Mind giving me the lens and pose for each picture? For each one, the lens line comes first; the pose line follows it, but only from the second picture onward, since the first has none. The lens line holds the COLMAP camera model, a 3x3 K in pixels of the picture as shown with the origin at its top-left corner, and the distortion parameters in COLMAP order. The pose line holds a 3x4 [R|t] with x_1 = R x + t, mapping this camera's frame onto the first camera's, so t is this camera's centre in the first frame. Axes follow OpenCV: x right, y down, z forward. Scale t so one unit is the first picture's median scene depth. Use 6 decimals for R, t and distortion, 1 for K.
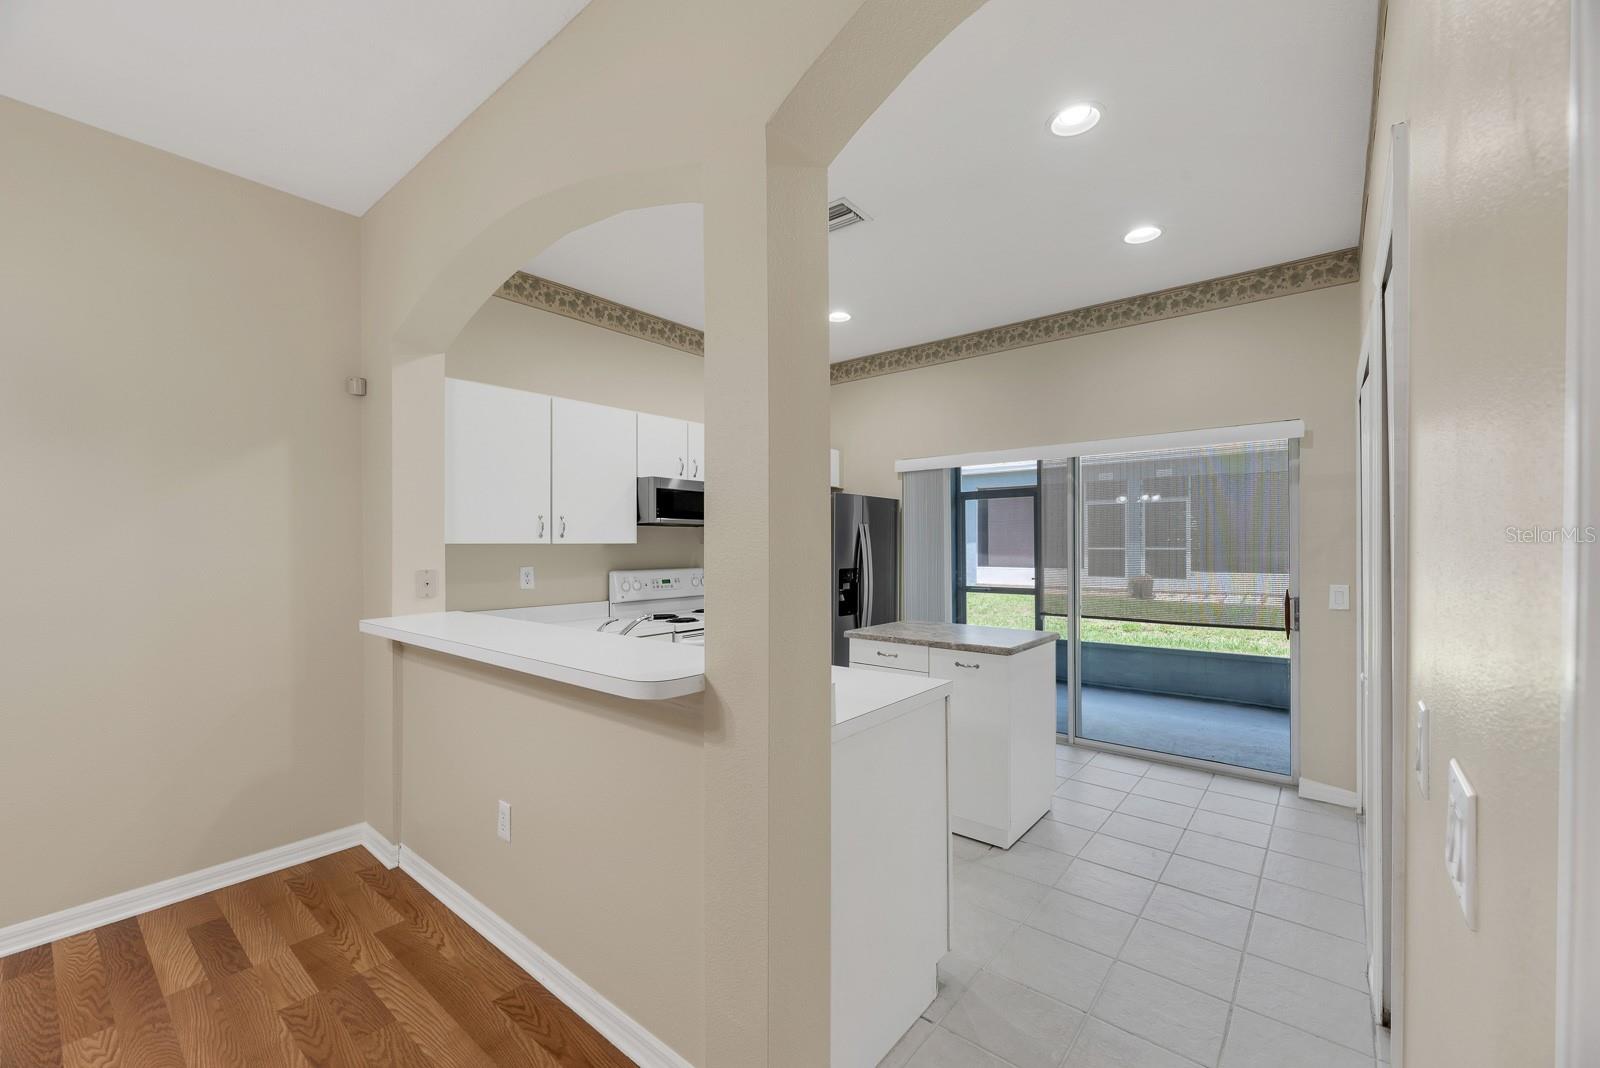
lens RADIAL K [[648.0, 0, 791.0], [0, 648.0, 542.7], [0, 0, 1]] dist [-0.000554, 0.000143]
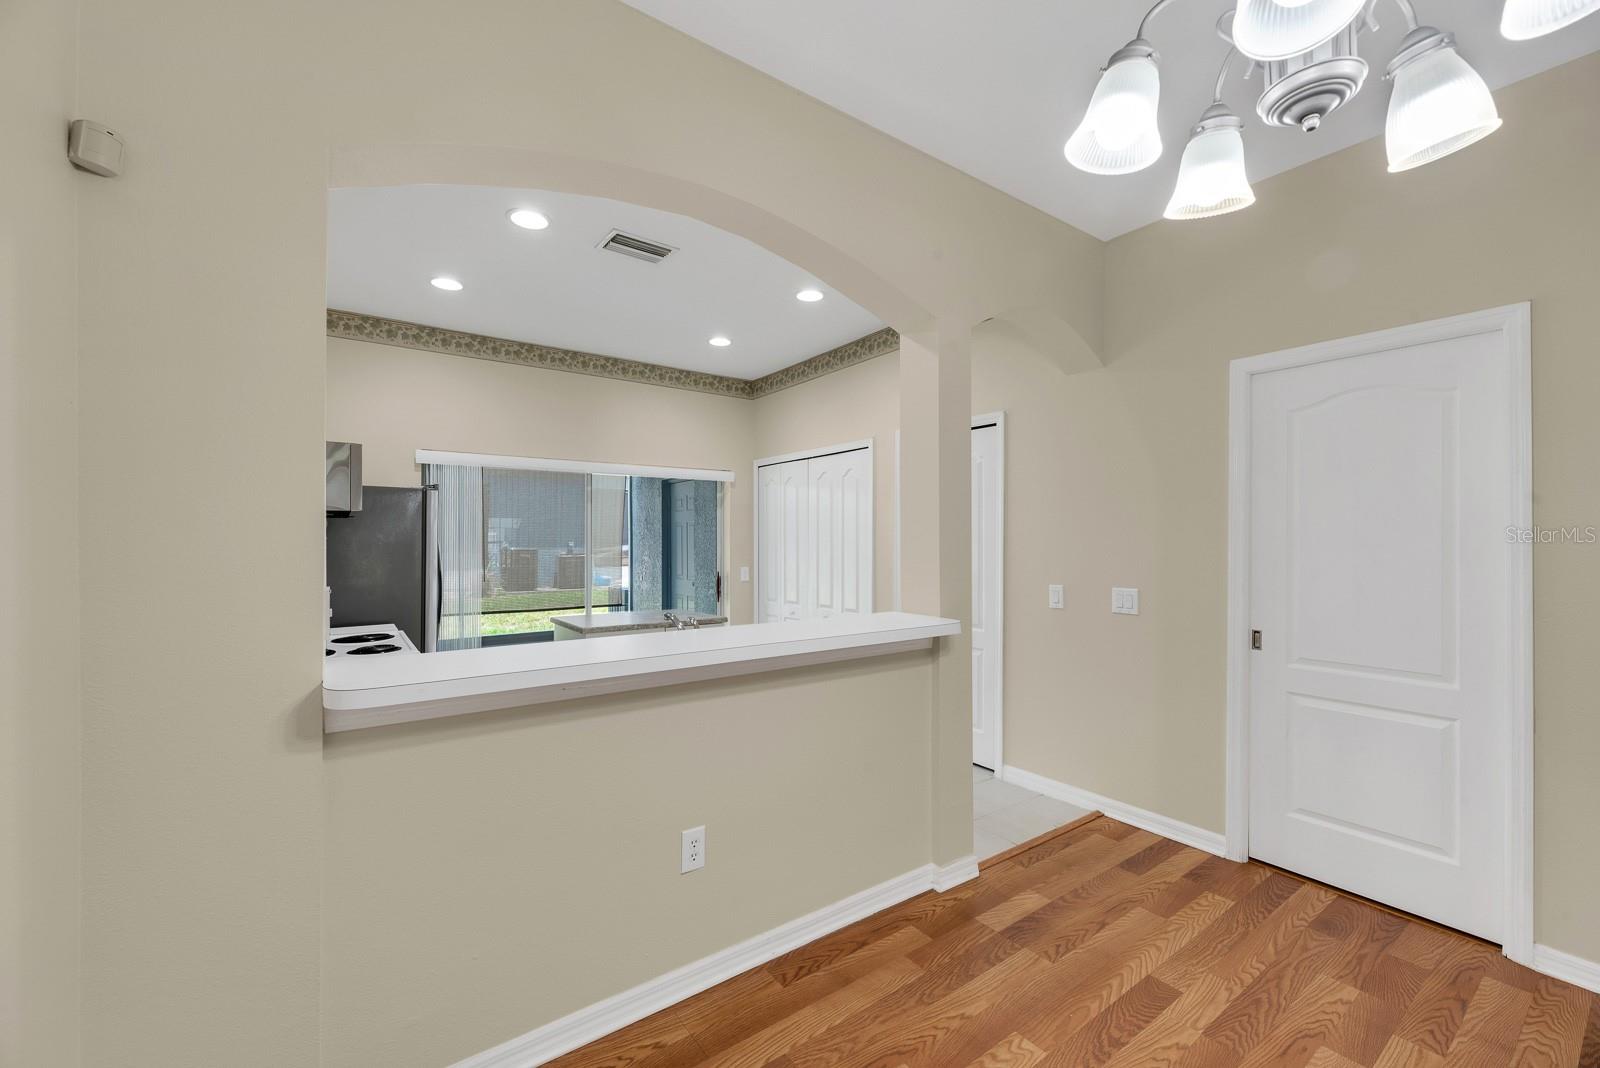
lens RADIAL K [[648.0, 0, 791.0], [0, 648.0, 542.7], [0, 0, 1]] dist [-0.000554, 0.000143]
pose [[0.258182, 0.005360, 0.966081, -0.716966], [-0.001700, 0.999986, -0.005094, 0.005204], [-0.966095, -0.000327, 0.258187, 0.359156]]
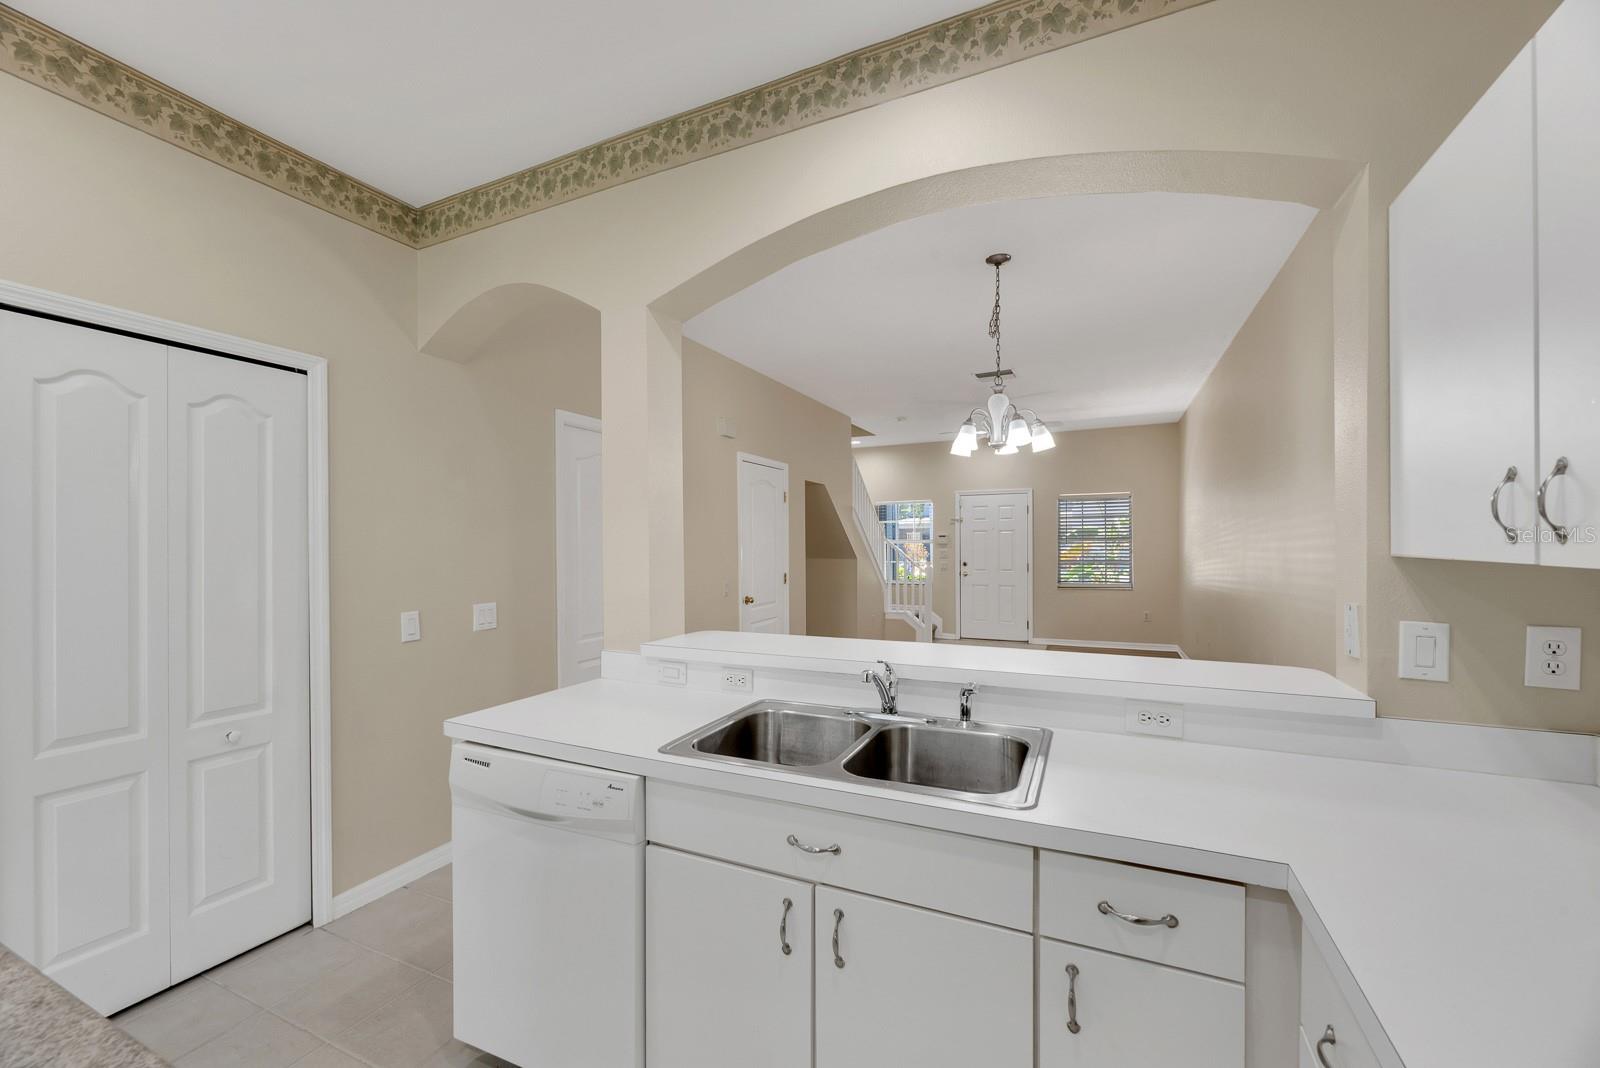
lens RADIAL K [[648.0, 0, 791.0], [0, 648.0, 542.7], [0, 0, 1]] dist [-0.000554, 0.000143]
pose [[-0.968618, 0.010976, -0.248311, 0.002580], [0.011383, 0.999935, -0.000206, -0.010203], [0.248293, -0.003026, -0.968680, 1.021560]]
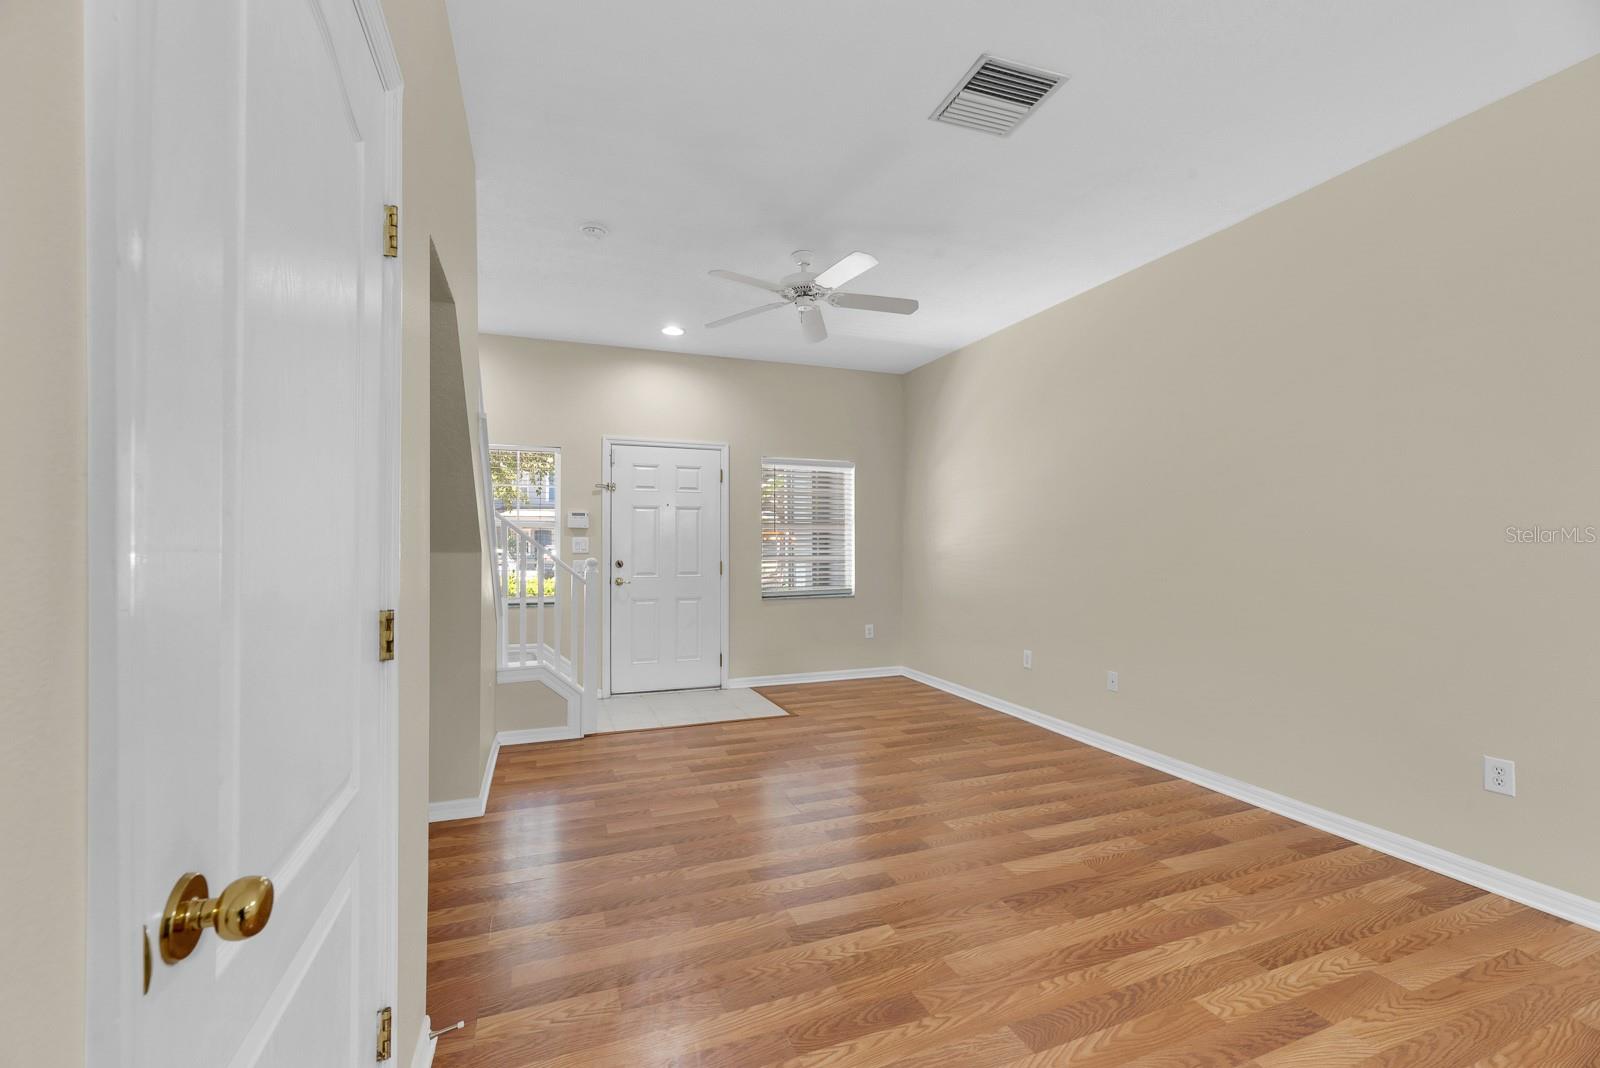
lens RADIAL K [[654.2, 0, 797.9], [0, 654.2, 549.7], [0, 0, 1]] dist [-0.000718, 0.000018]
pose [[-0.484071, 0.008900, -0.874984, -0.188272], [0.000390, 0.999950, 0.009955, 0.031113], [0.875029, 0.004478, -0.484050, -0.140349]]
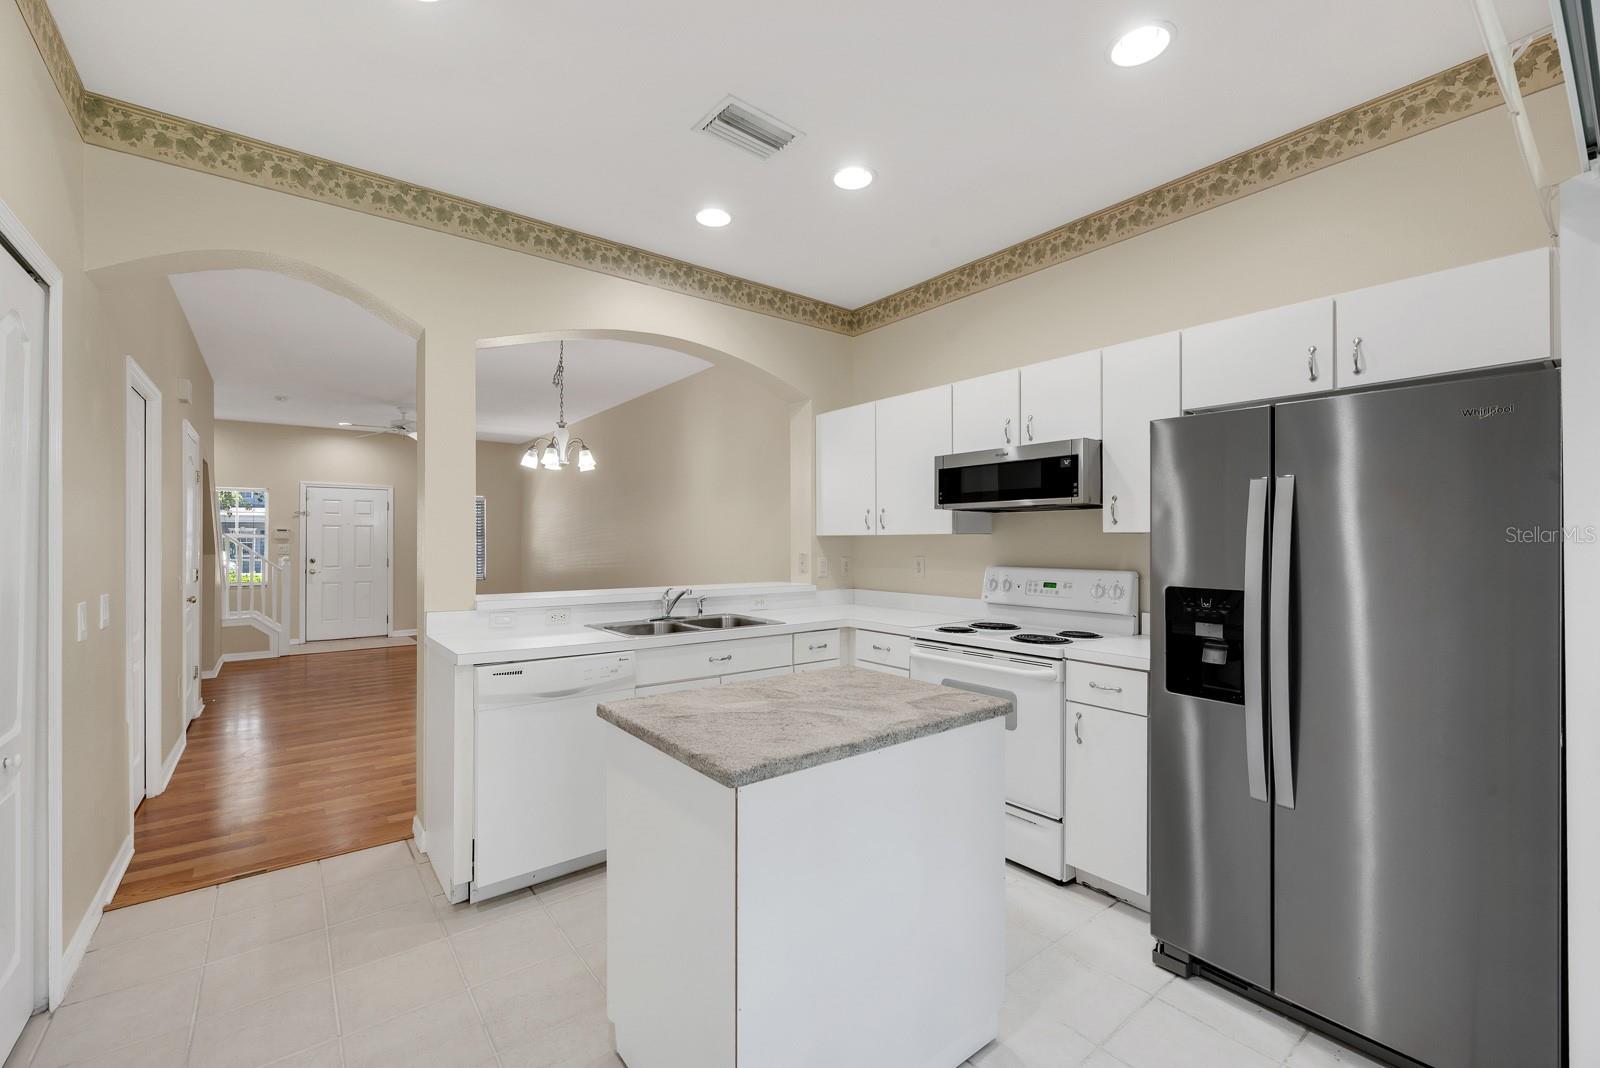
lens RADIAL K [[661.7, 0, 800.0], [0, 661.7, 534.0], [0, 0, 1]] dist [-0.000116, 0.000074]
pose [[-0.204223, -0.007281, -0.978897, 0.655266], [0.003314, 0.999961, -0.008129, 0.007343], [0.978919, -0.004904, -0.204191, 0.950265]]
